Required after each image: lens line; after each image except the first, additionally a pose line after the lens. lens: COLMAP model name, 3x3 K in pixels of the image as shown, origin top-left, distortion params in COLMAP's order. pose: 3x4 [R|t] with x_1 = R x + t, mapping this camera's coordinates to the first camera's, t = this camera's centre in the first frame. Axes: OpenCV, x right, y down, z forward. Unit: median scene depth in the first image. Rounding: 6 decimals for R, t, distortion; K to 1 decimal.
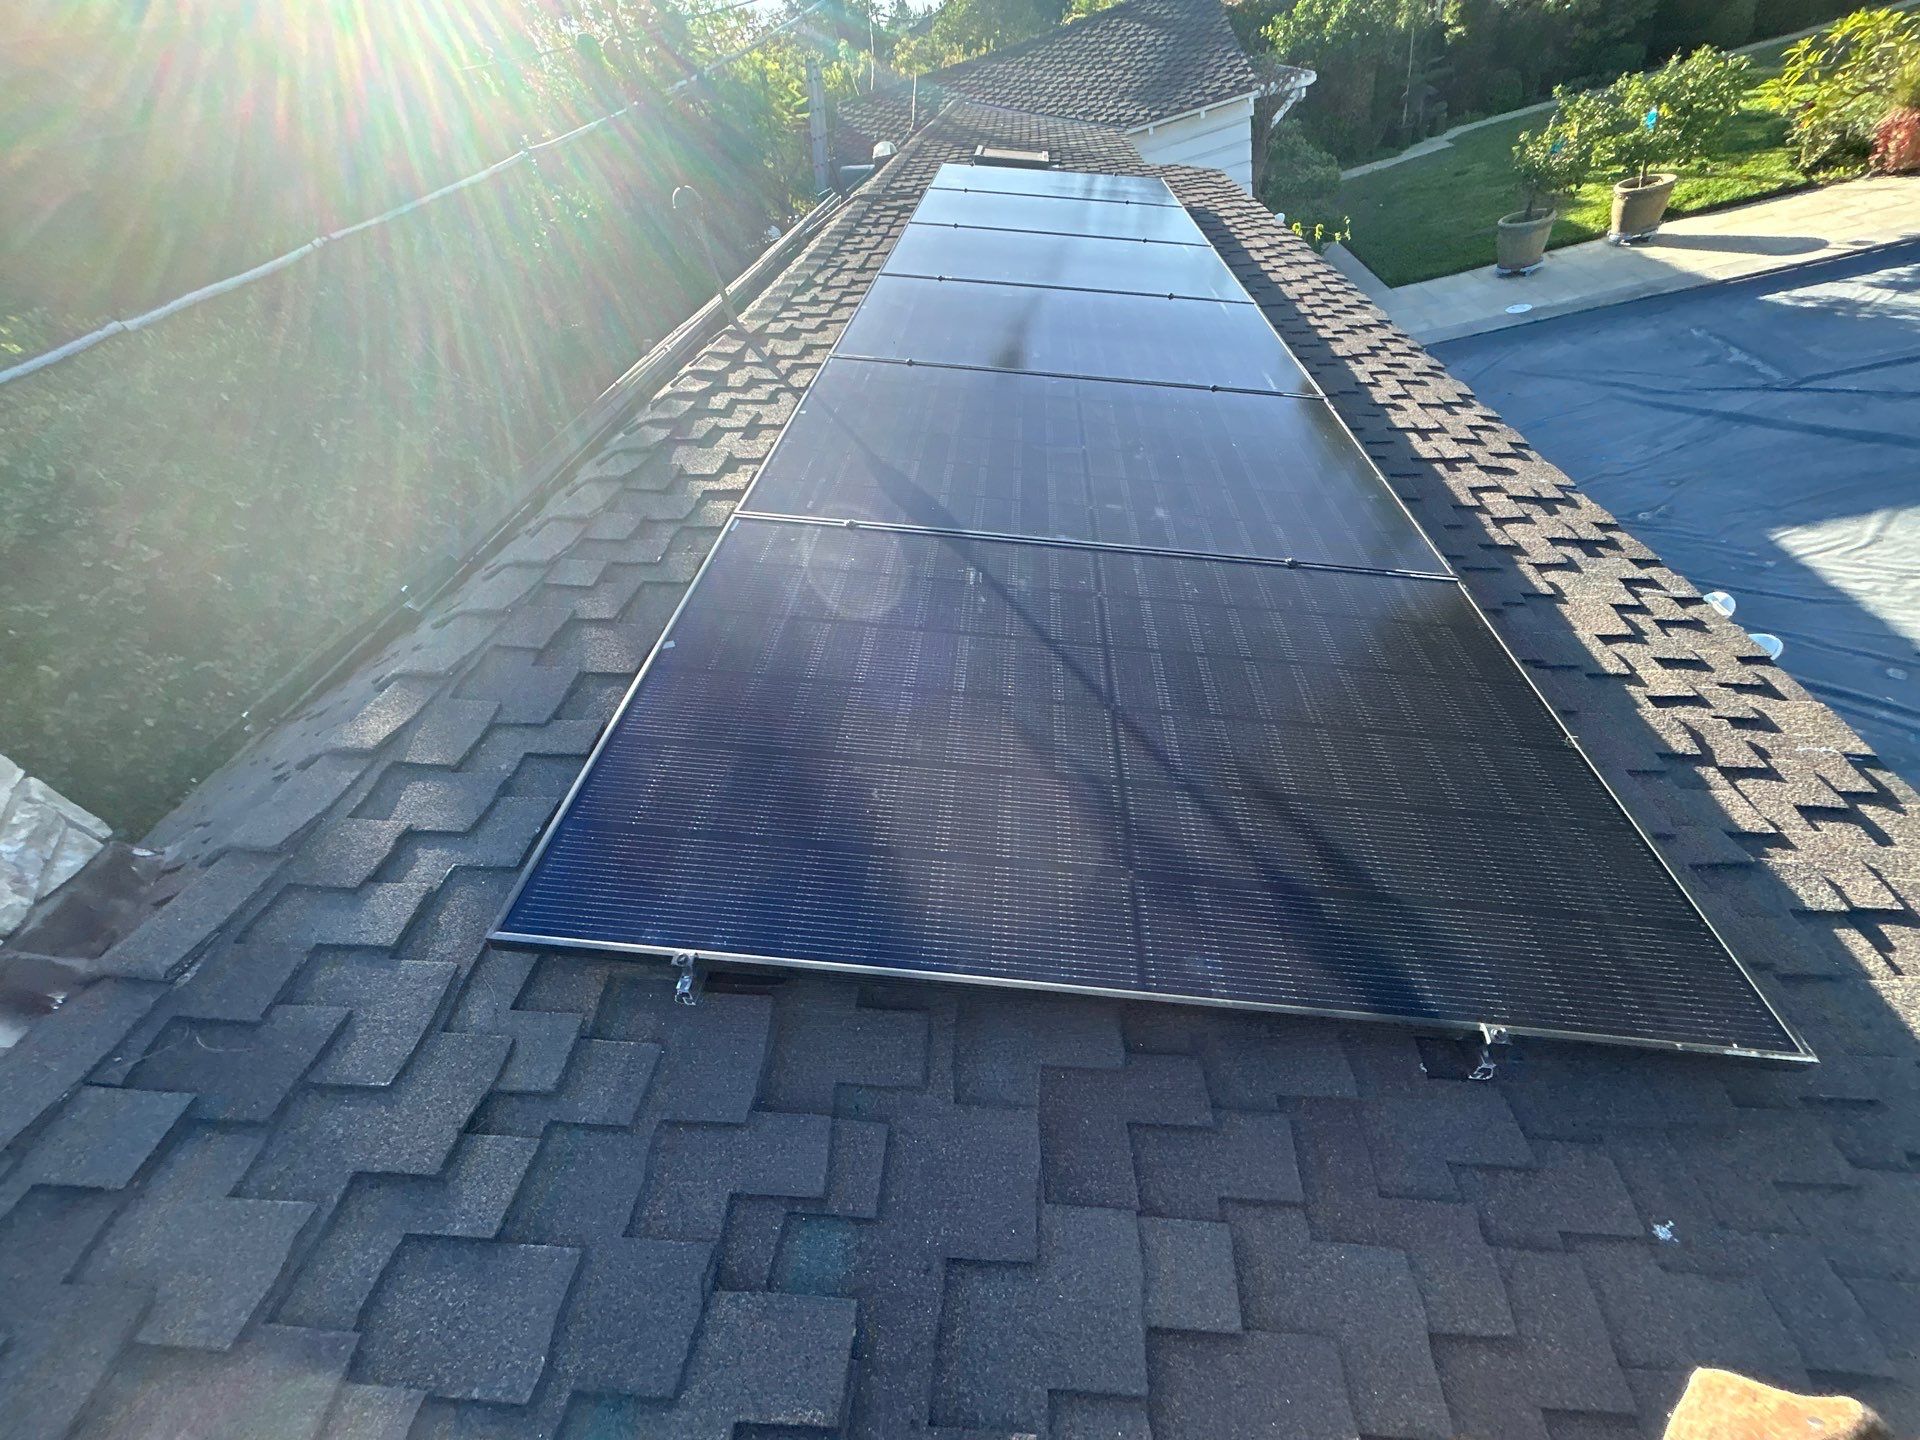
lens RADIAL K [[774.2, 0, 956.6], [0, 774.2, 725.7], [0, 0, 1]] dist [0.001474, -0.000162]
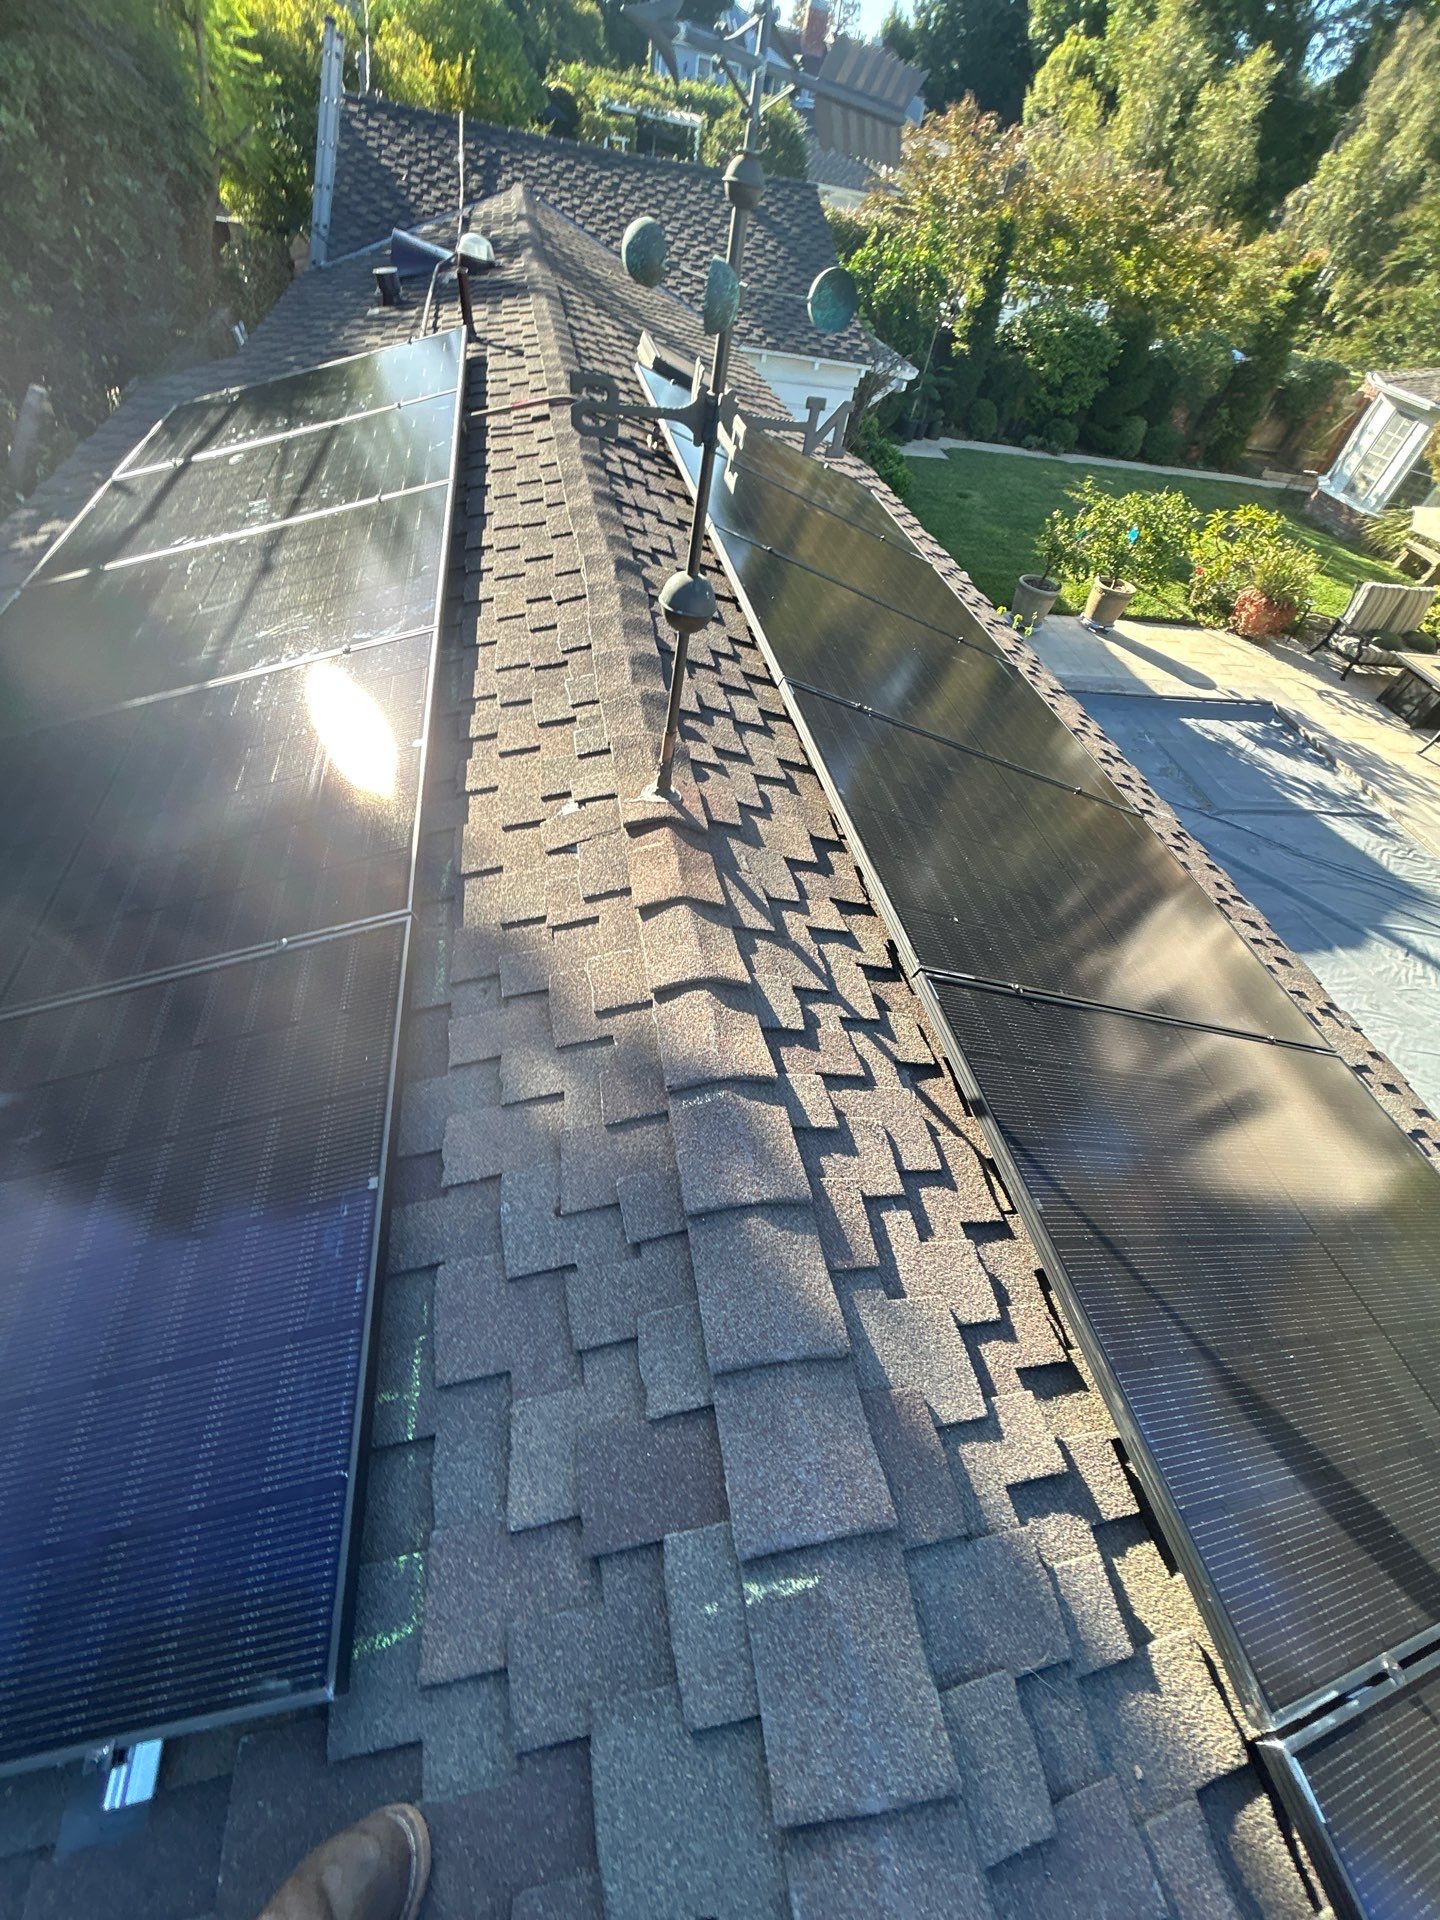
lens RADIAL K [[774.2, 0, 719.6], [0, 774.2, 961.2], [0, 0, 1]] dist [0.001474, -0.000162]
pose [[0.882133, 0.068463, 0.465998, -0.196903], [-0.117414, 0.990109, 0.076800, -0.174212], [-0.456131, -0.122462, 0.881446, 0.185612]]
